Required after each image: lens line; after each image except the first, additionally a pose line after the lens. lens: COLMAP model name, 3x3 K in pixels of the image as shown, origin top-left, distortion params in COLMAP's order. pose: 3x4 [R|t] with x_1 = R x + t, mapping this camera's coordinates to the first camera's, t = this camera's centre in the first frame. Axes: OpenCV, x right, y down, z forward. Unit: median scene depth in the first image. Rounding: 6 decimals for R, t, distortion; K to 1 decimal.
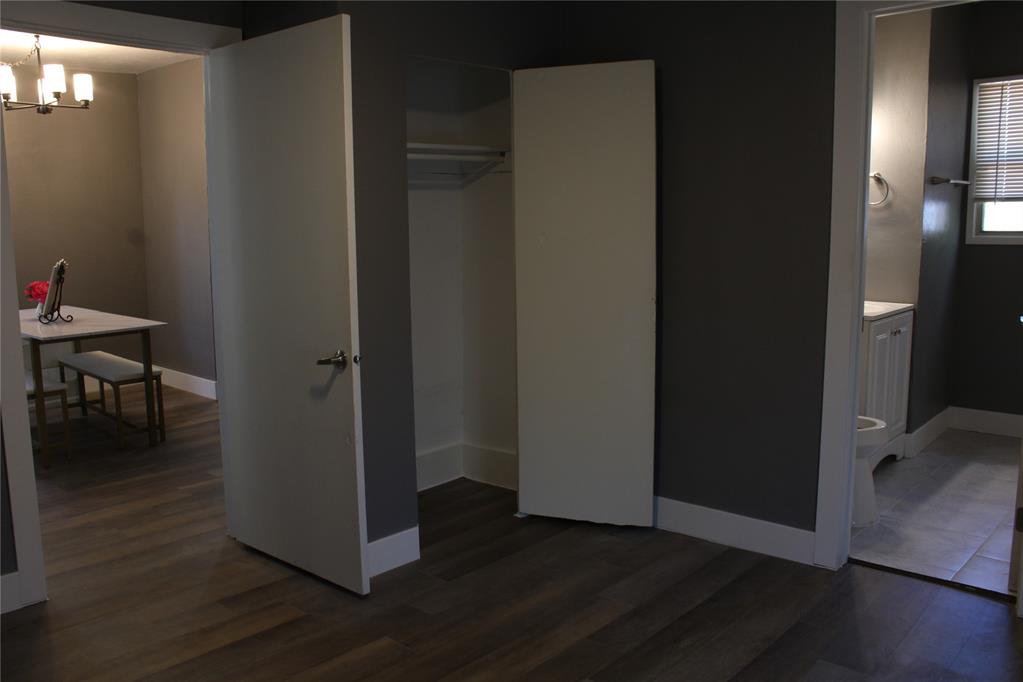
lens RADIAL K [[890.1, 0, 511.5], [0, 890.1, 341.0], [0, 0, 1]] dist [-0.082947, 0.007138]
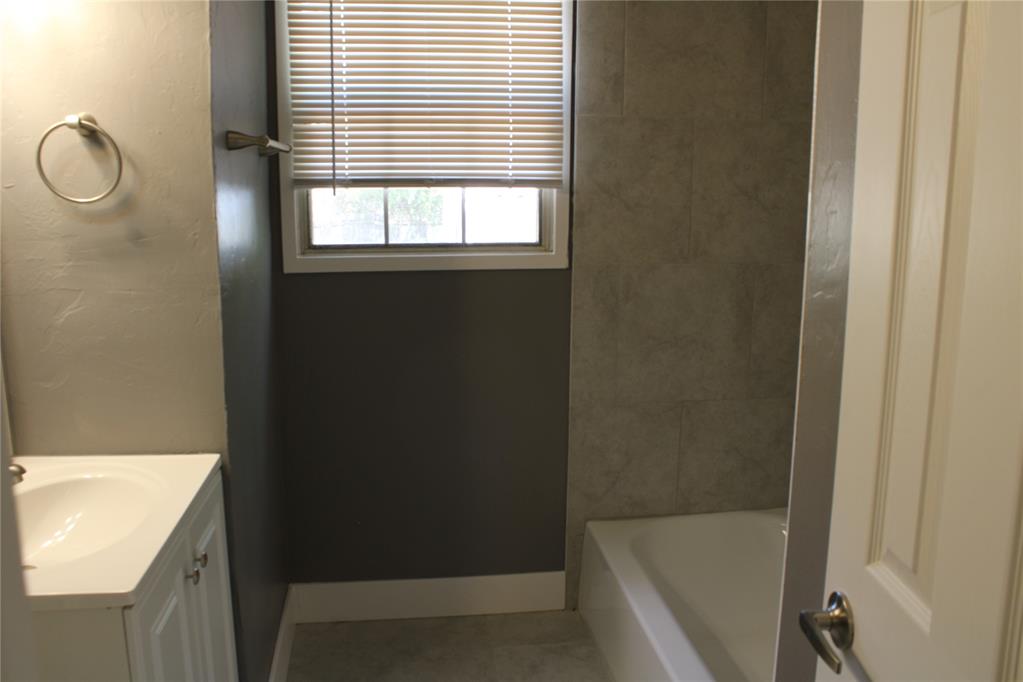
lens RADIAL K [[890.1, 0, 511.5], [0, 890.1, 341.0], [0, 0, 1]] dist [-0.082947, 0.007138]
pose [[0.666846, -0.122223, 0.735104, 0.240214], [0.101222, 0.992172, 0.073141, -0.099914], [-0.738289, 0.025635, 0.673997, 0.582306]]
